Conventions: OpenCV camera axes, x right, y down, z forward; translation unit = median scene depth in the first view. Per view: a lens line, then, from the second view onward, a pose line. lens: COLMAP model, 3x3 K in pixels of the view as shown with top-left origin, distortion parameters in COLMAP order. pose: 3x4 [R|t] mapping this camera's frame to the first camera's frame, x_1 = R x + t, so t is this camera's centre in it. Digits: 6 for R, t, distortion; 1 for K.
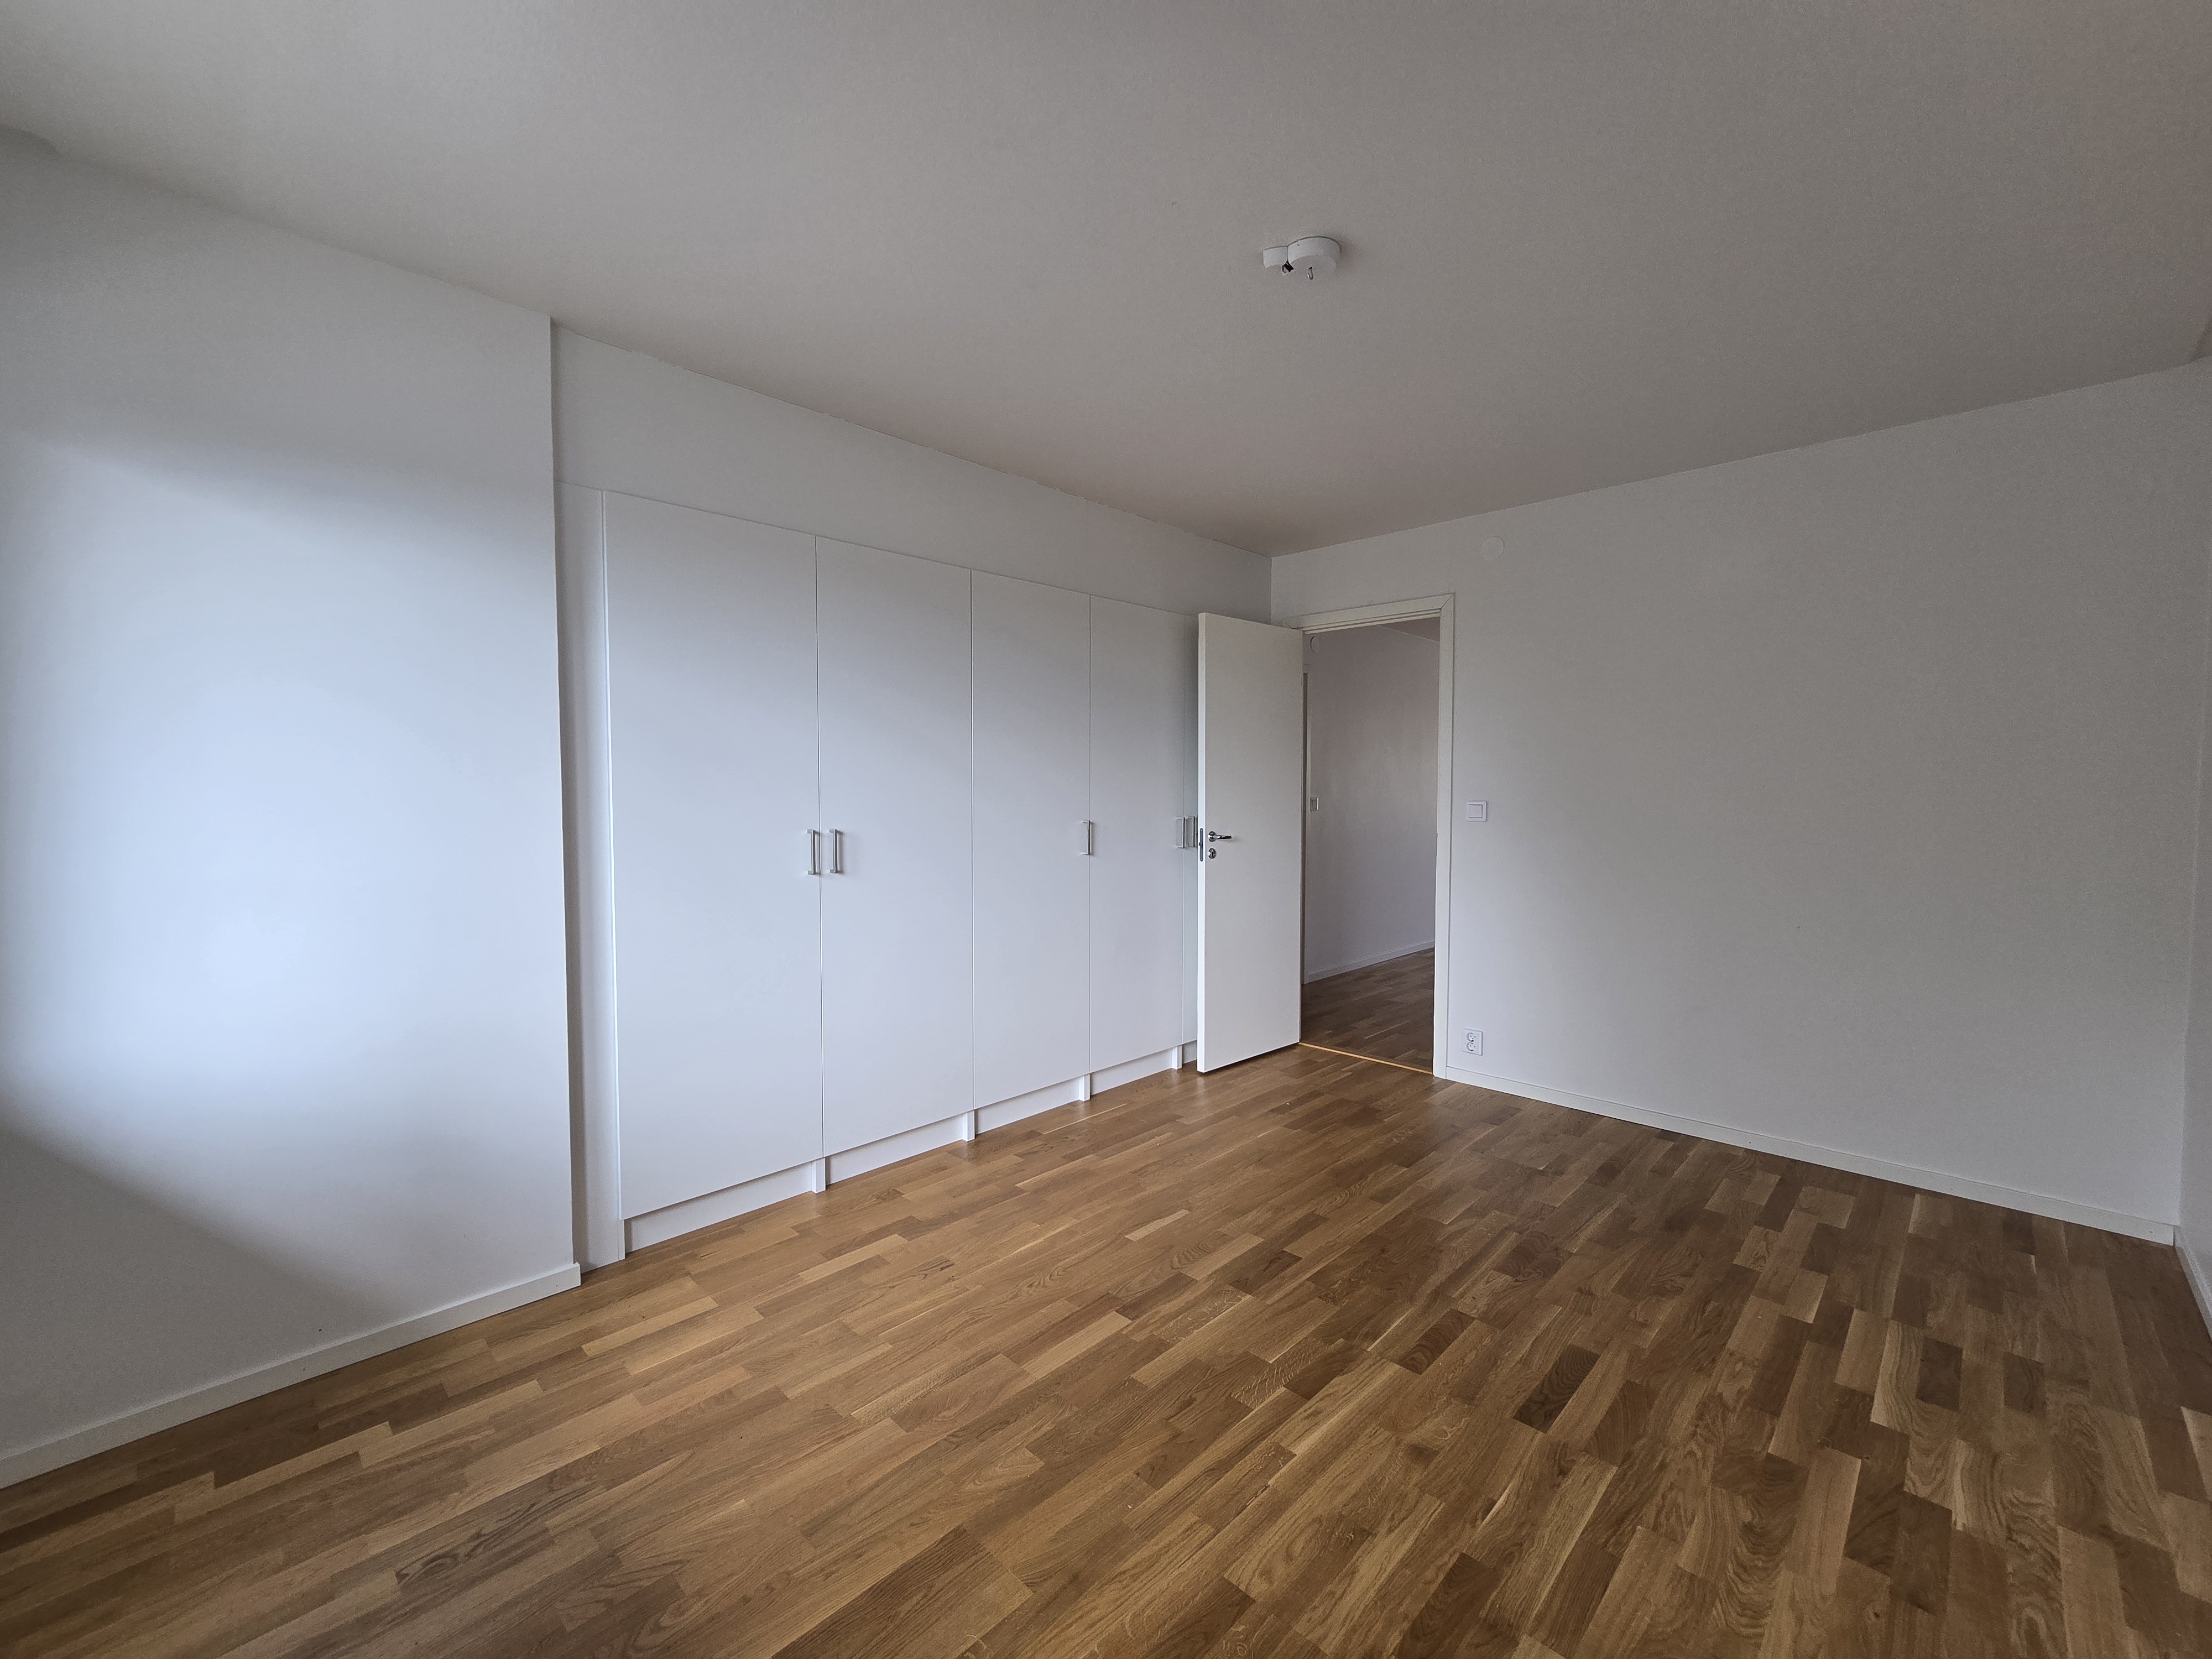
lens RADIAL K [[899.0, 0, 1095.6], [0, 899.0, 838.4], [0, 0, 1]] dist [-0.002814, 0.000493]
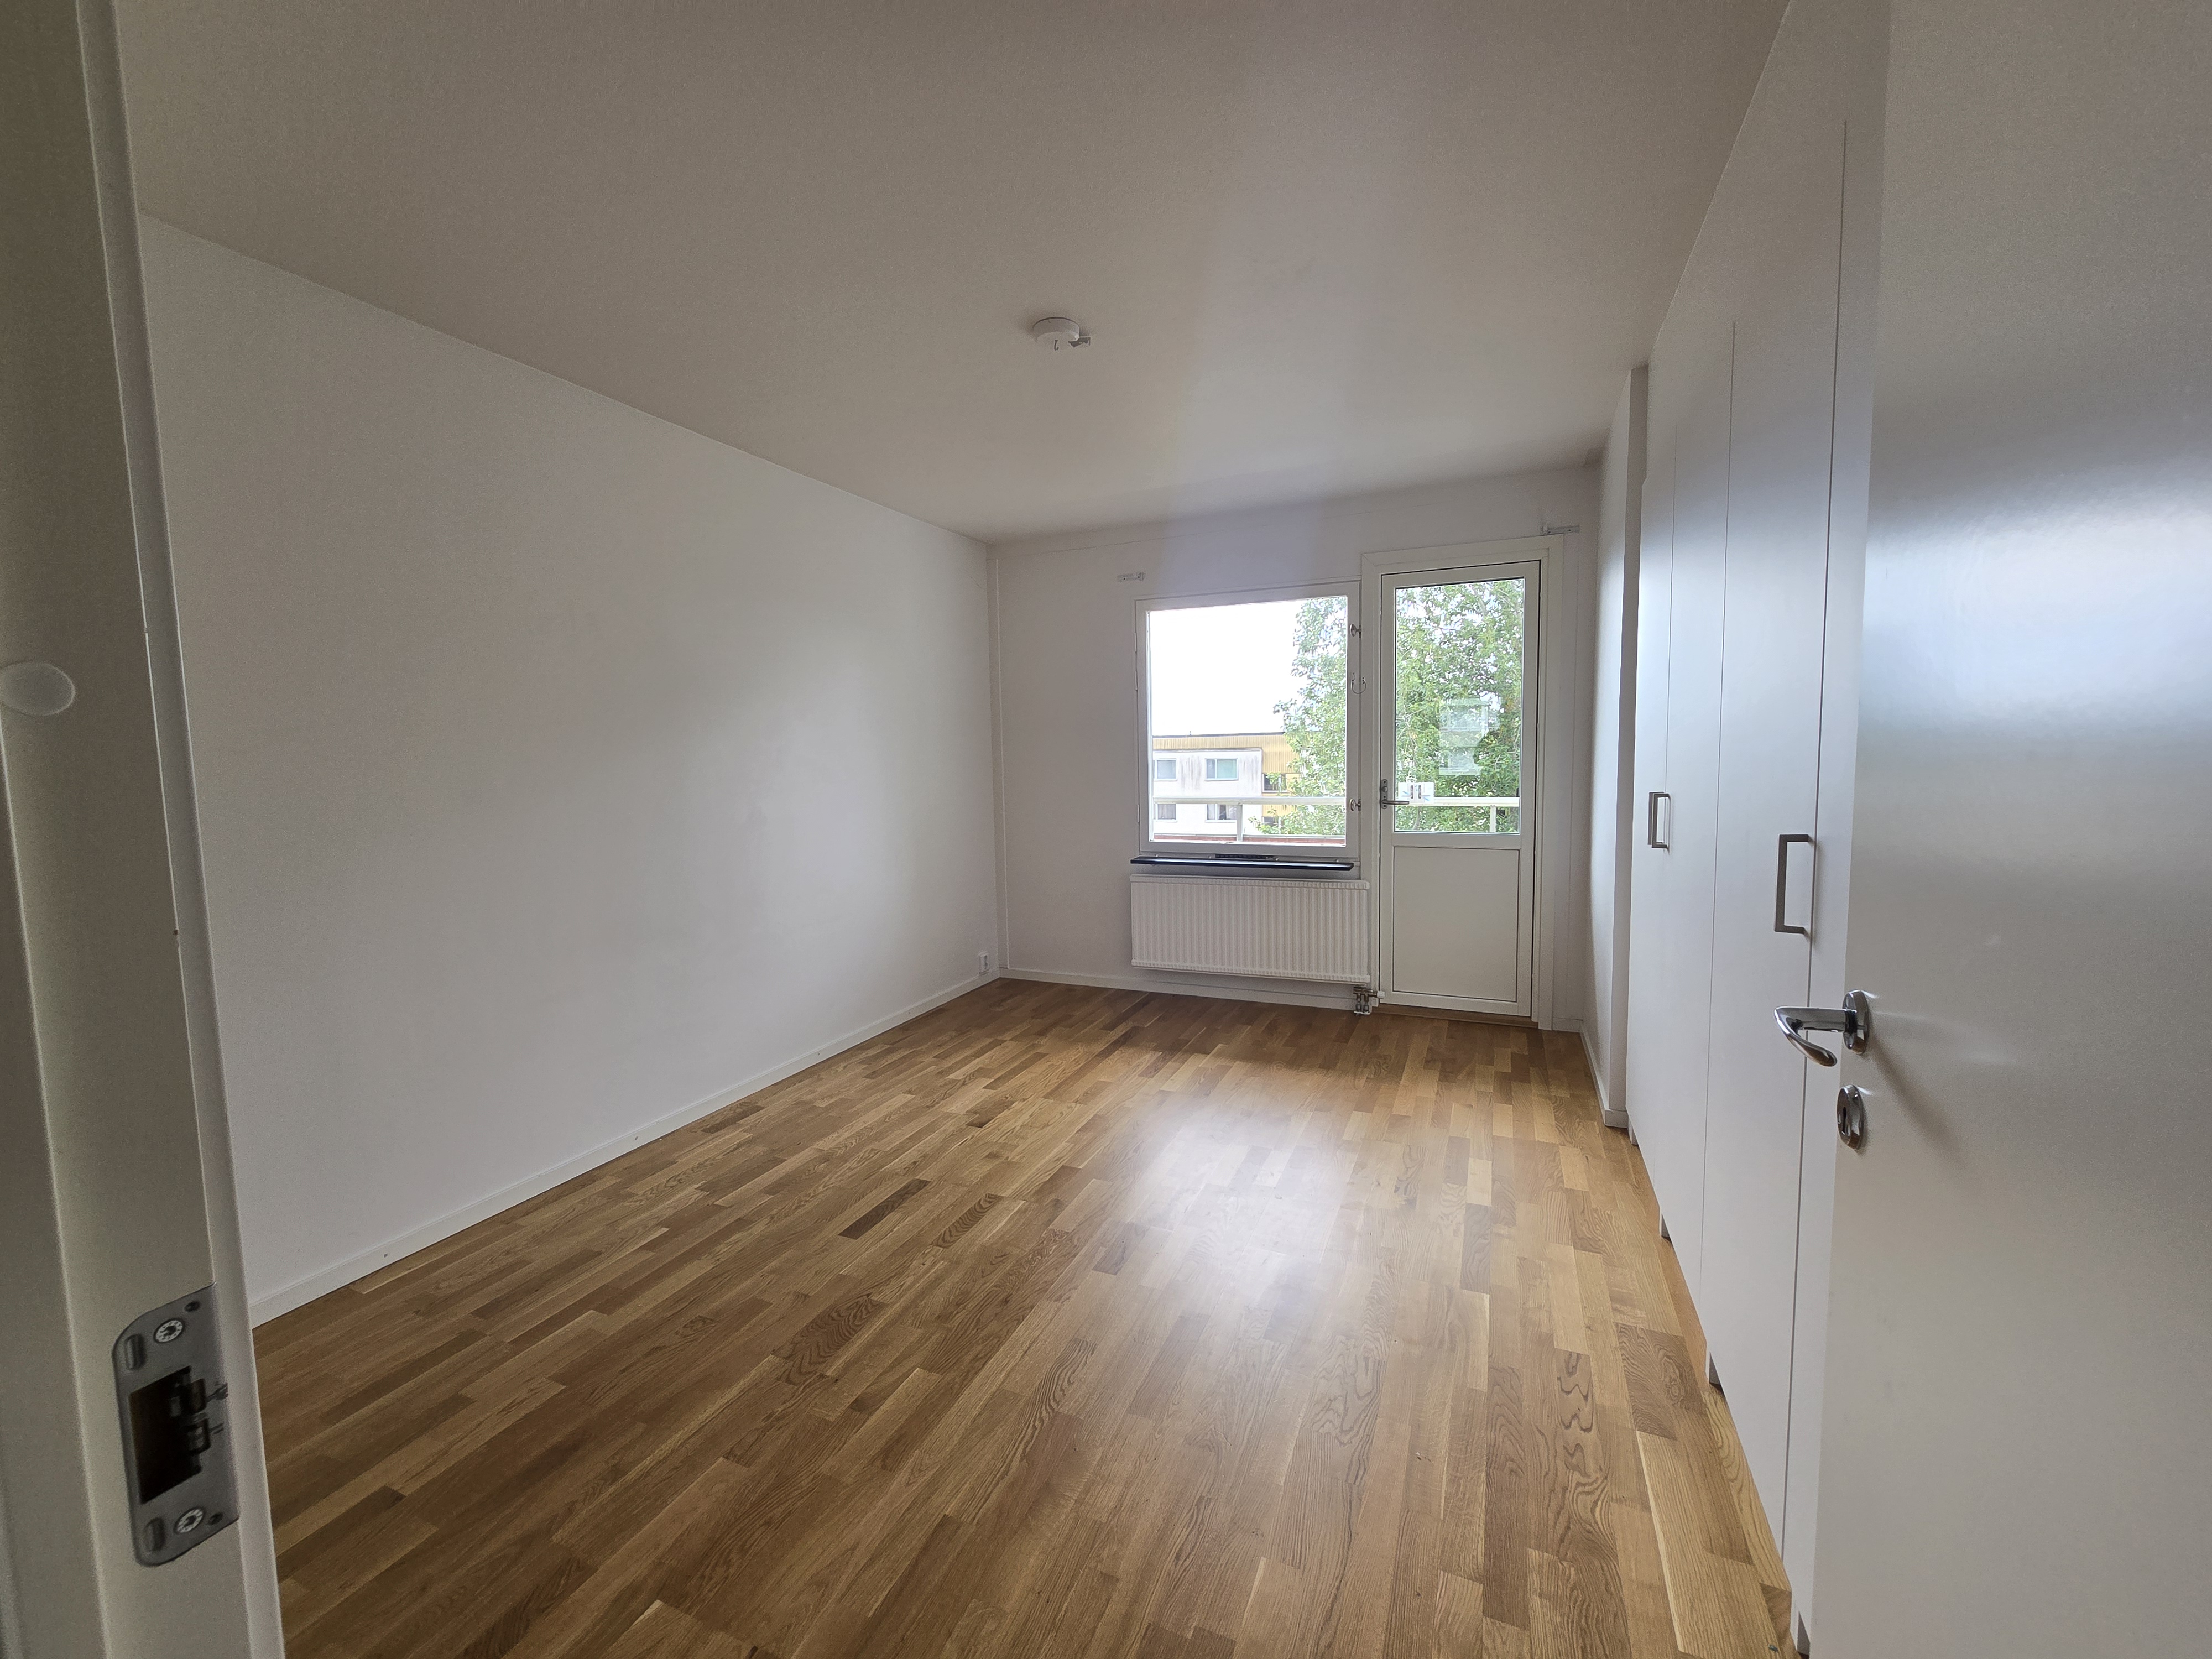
lens RADIAL K [[899.0, 0, 1094.9], [0, 899.0, 824.2], [0, 0, 1]] dist [-0.002814, 0.000493]
pose [[-0.933956, 0.049132, -0.353994, 0.636207], [0.001654, 0.991089, 0.133194, -0.125884], [0.357384, 0.123812, -0.925715, 2.154139]]
